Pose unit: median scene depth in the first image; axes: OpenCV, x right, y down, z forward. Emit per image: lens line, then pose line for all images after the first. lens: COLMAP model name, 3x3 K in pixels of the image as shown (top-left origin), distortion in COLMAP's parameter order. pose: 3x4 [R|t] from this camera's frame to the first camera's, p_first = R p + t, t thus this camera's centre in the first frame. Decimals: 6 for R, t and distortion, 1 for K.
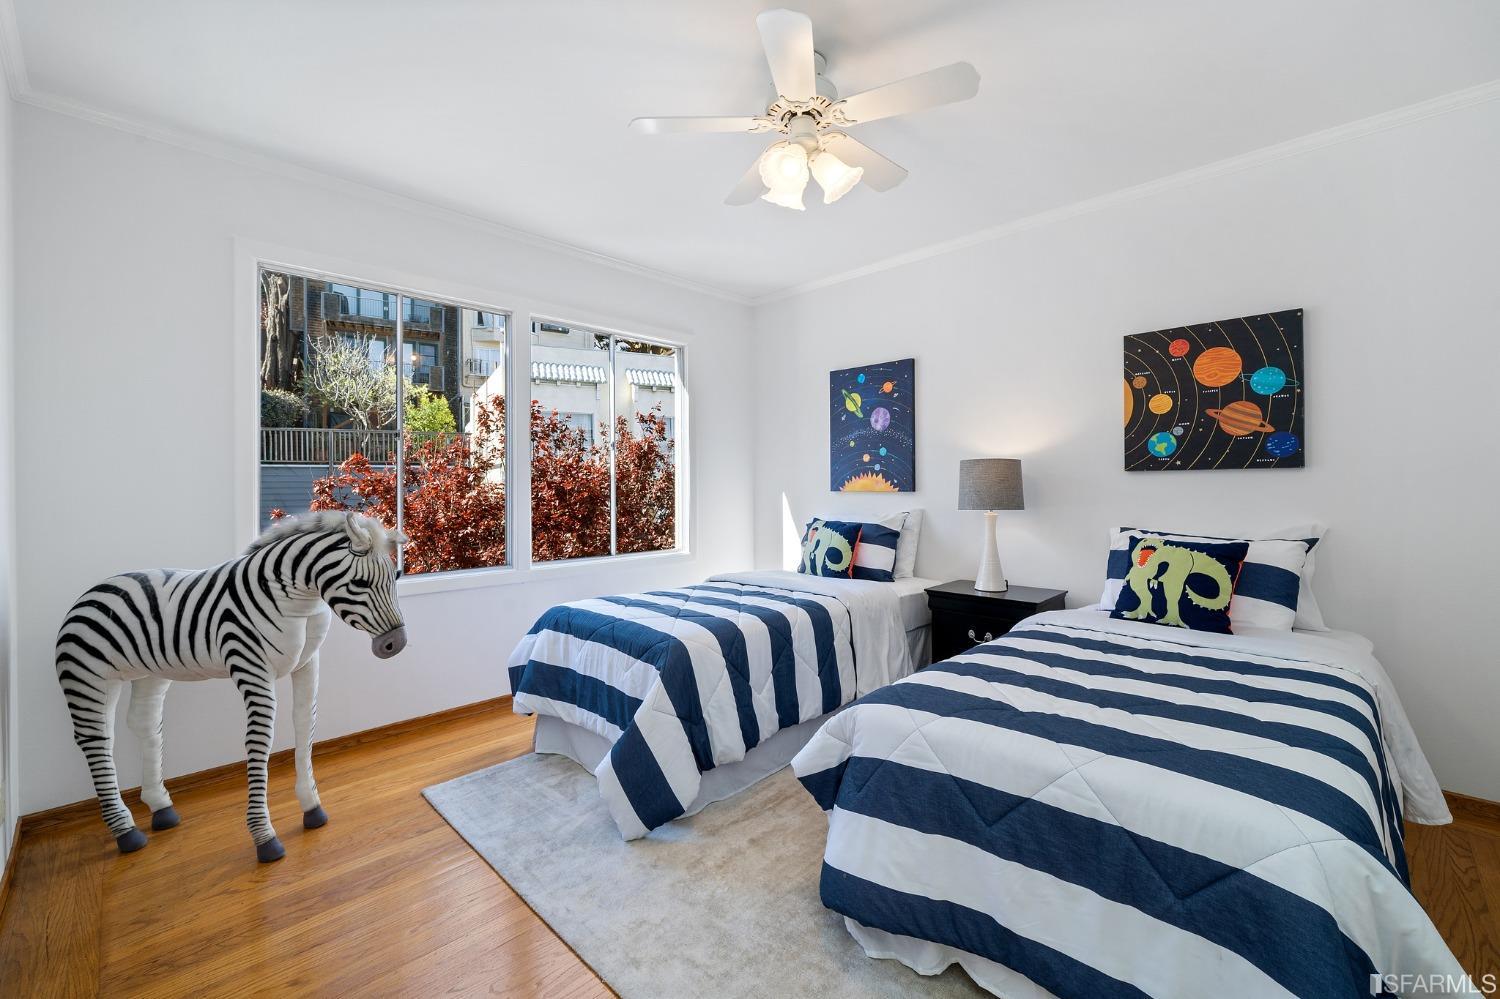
lens RADIAL K [[606.5, 0, 757.8], [0, 606.5, 491.7], [0, 0, 1]] dist [0.000535, 0.000026]
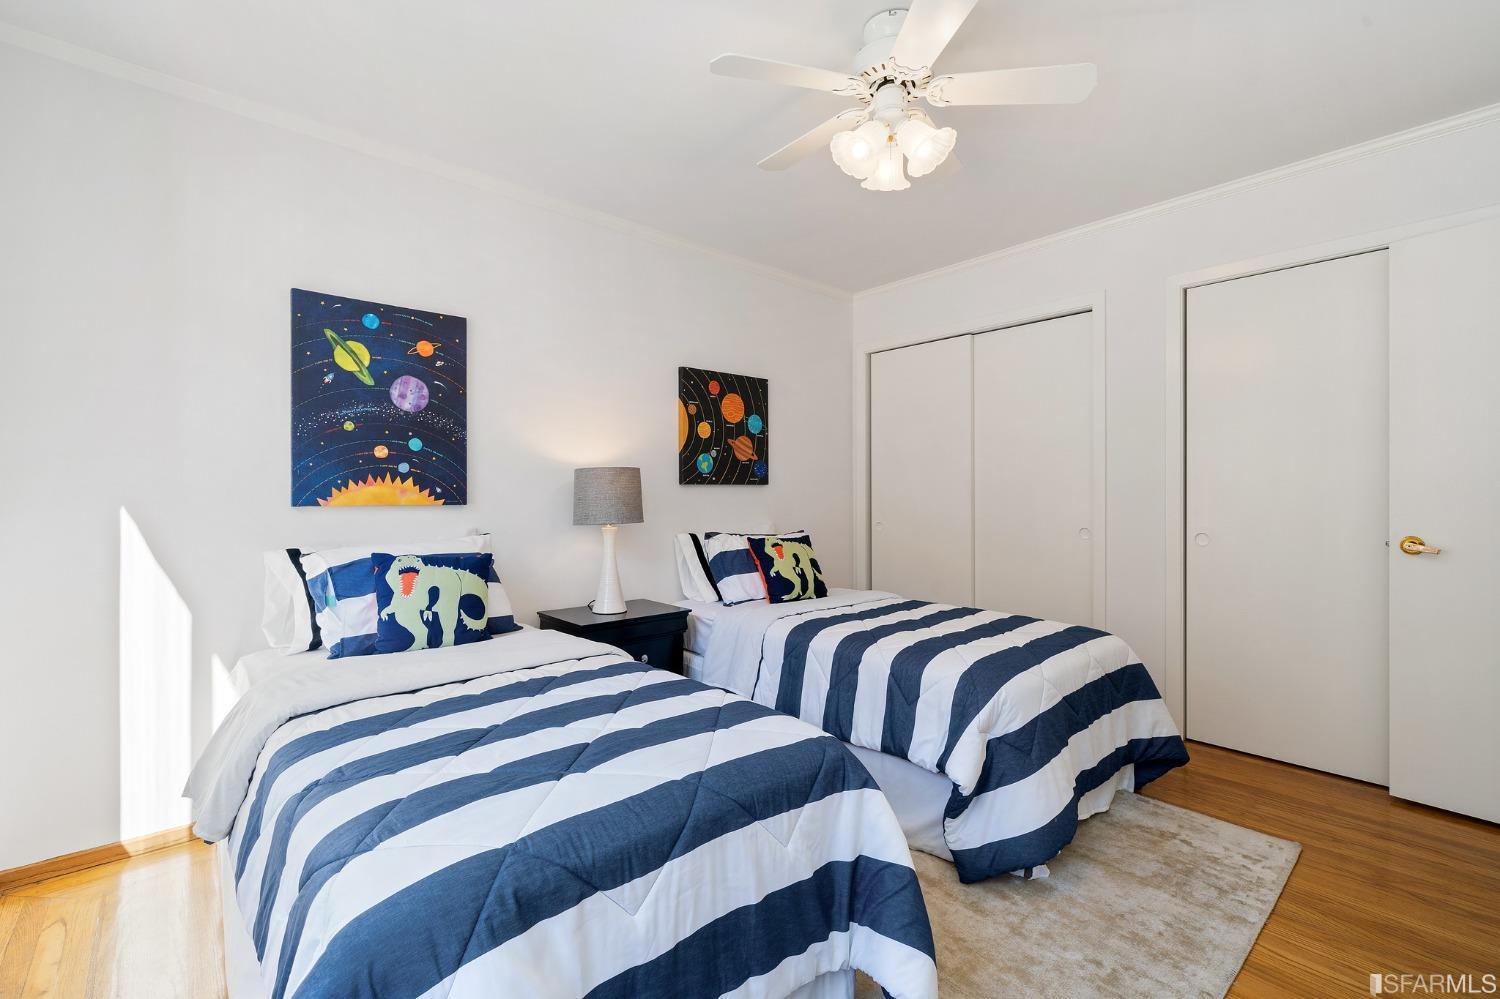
lens RADIAL K [[644.8, 0, 759.4], [0, 644.8, 496.5], [0, 0, 1]] dist [0.003062, 0.000153]
pose [[0.095821, 0.008269, 0.995364, -0.497759], [0.014823, 0.999843, -0.009733, 0.002468], [-0.995288, 0.015687, 0.095683, 0.625025]]
